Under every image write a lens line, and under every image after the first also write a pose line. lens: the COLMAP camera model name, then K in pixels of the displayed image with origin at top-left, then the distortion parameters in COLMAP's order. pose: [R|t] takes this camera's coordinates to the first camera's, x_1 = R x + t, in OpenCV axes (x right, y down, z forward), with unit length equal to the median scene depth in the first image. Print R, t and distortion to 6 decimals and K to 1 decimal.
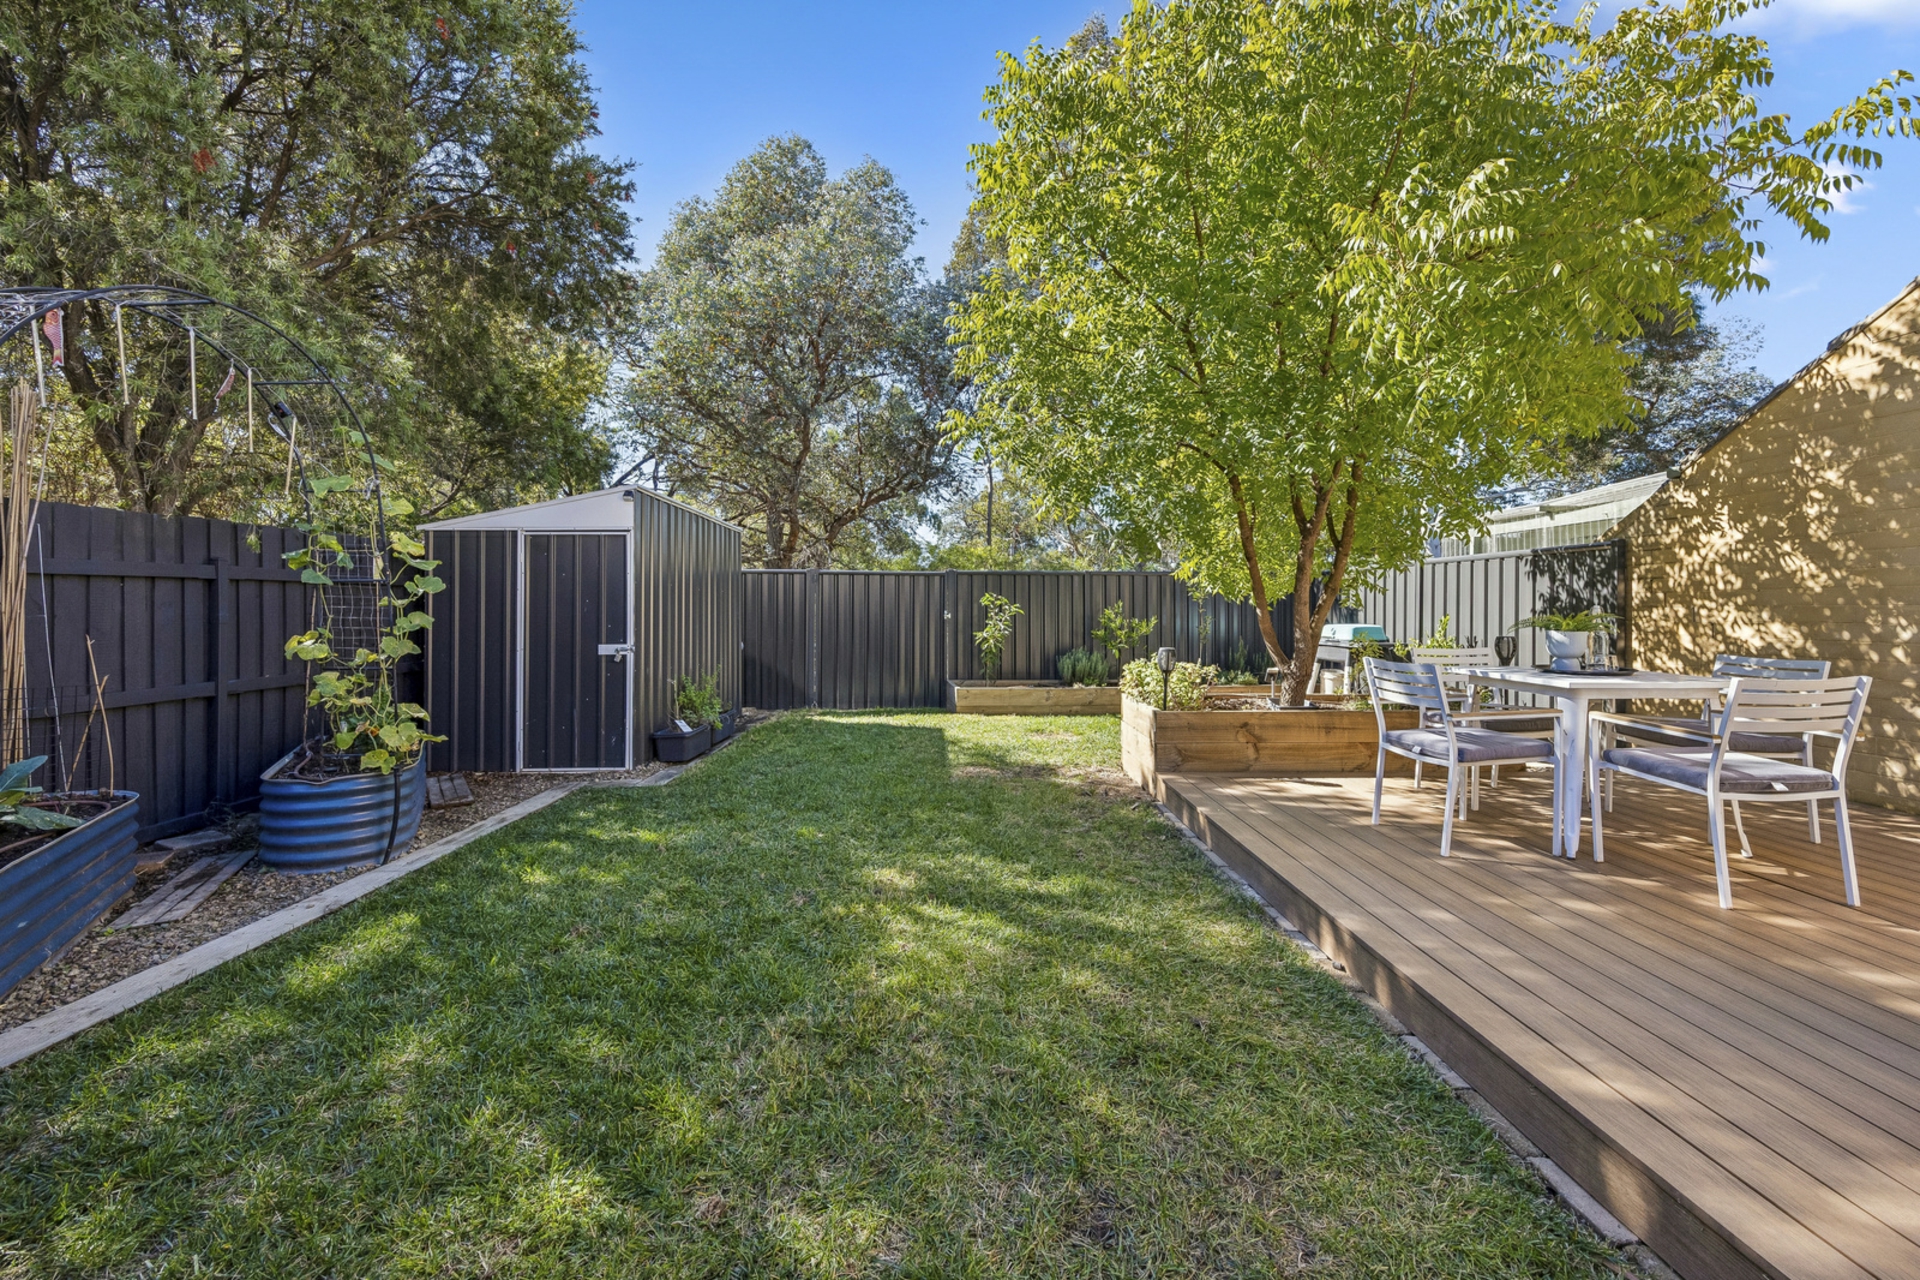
lens RADIAL K [[765.0, 0, 959.1], [0, 765.0, 611.3], [0, 0, 1]] dist [-0.003636, -0.000257]
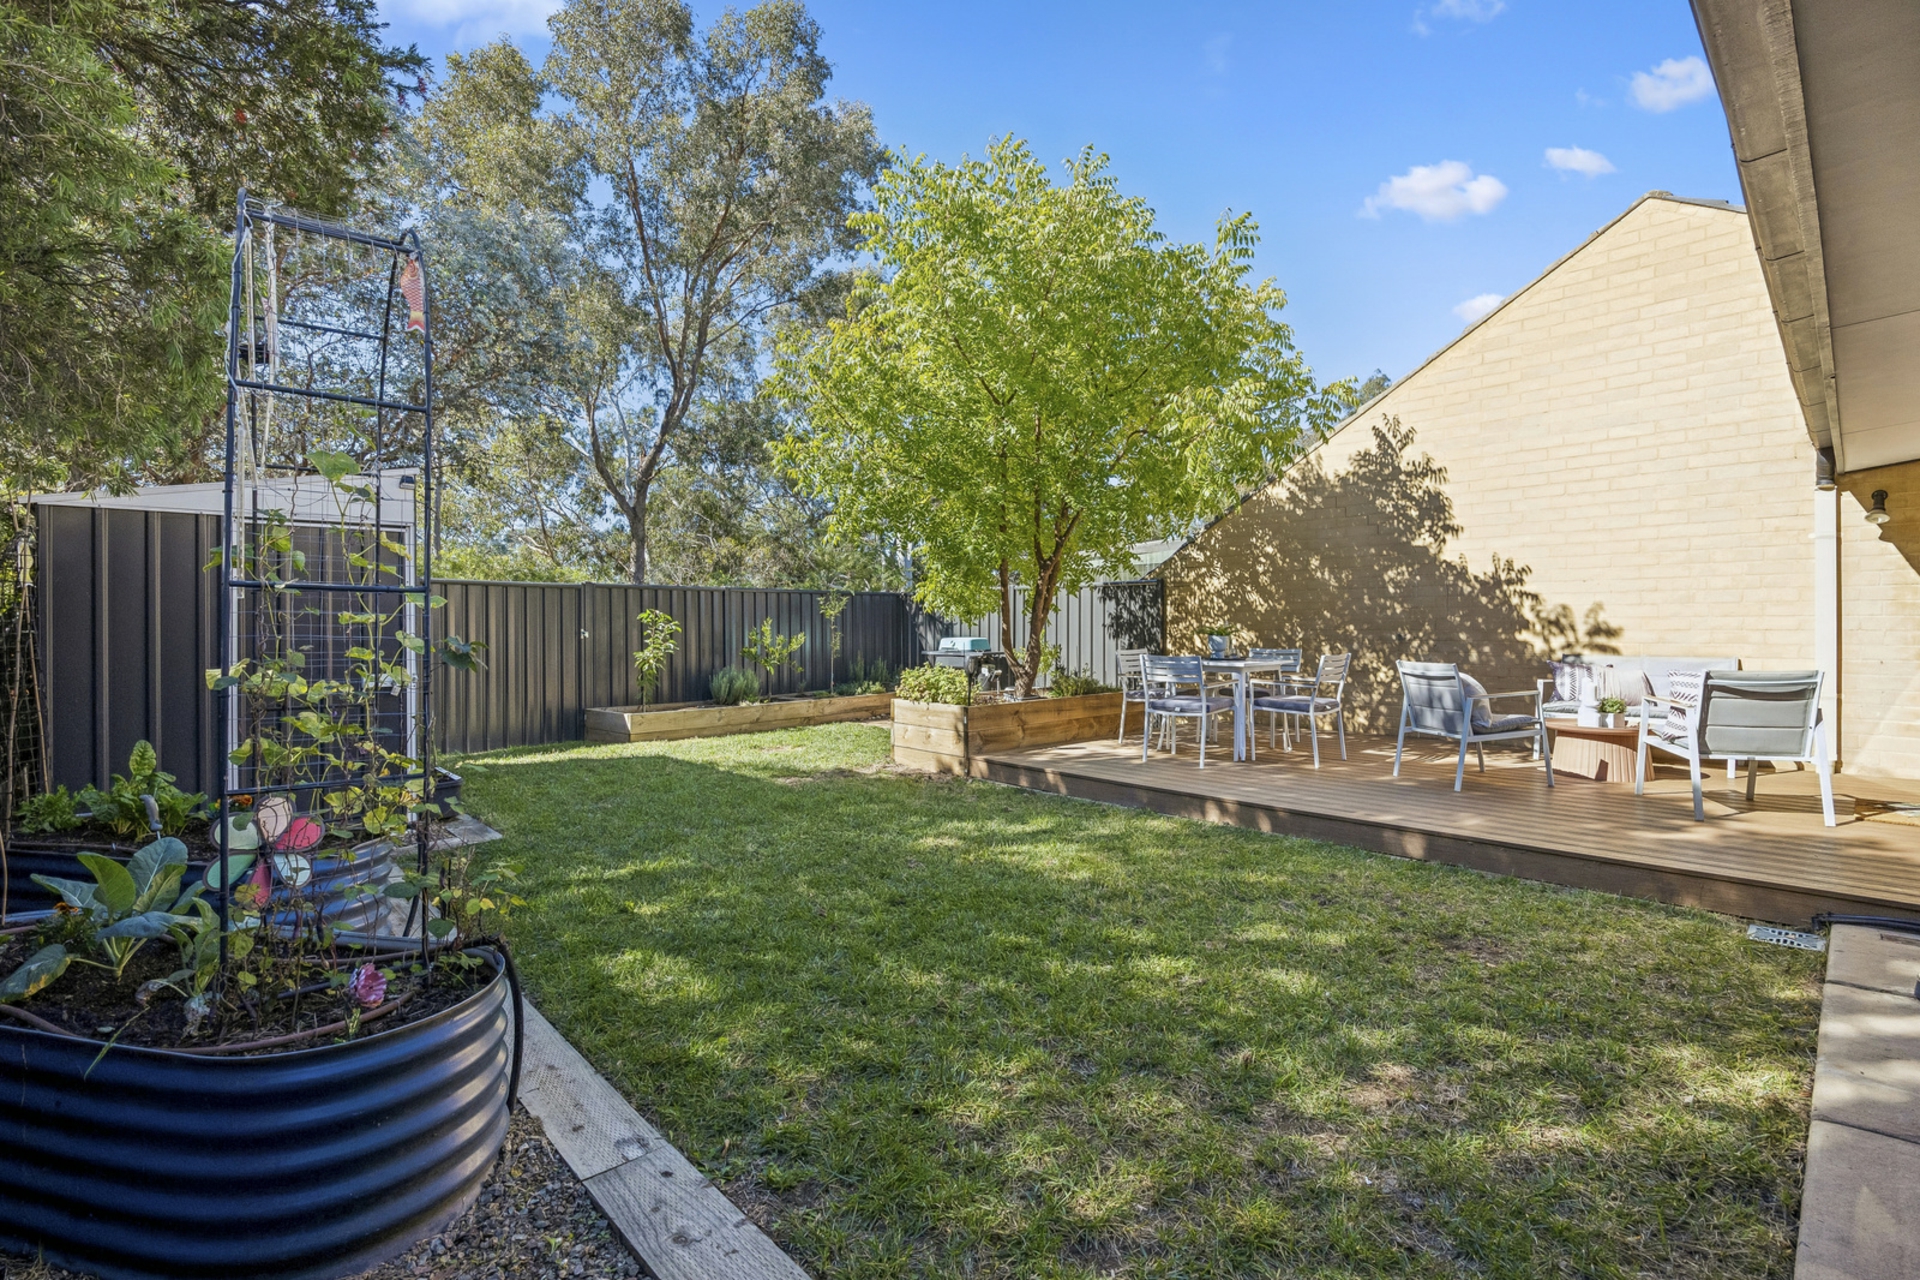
lens RADIAL K [[895.4, 0, 960.7], [0, 895.4, 631.4], [0, 0, 1]] dist [-0.001763, -0.000028]
pose [[0.728490, -0.009260, 0.684994, -0.711635], [0.008186, 0.999955, 0.004812, 0.001790], [-0.685007, 0.002102, 0.728533, -0.051334]]
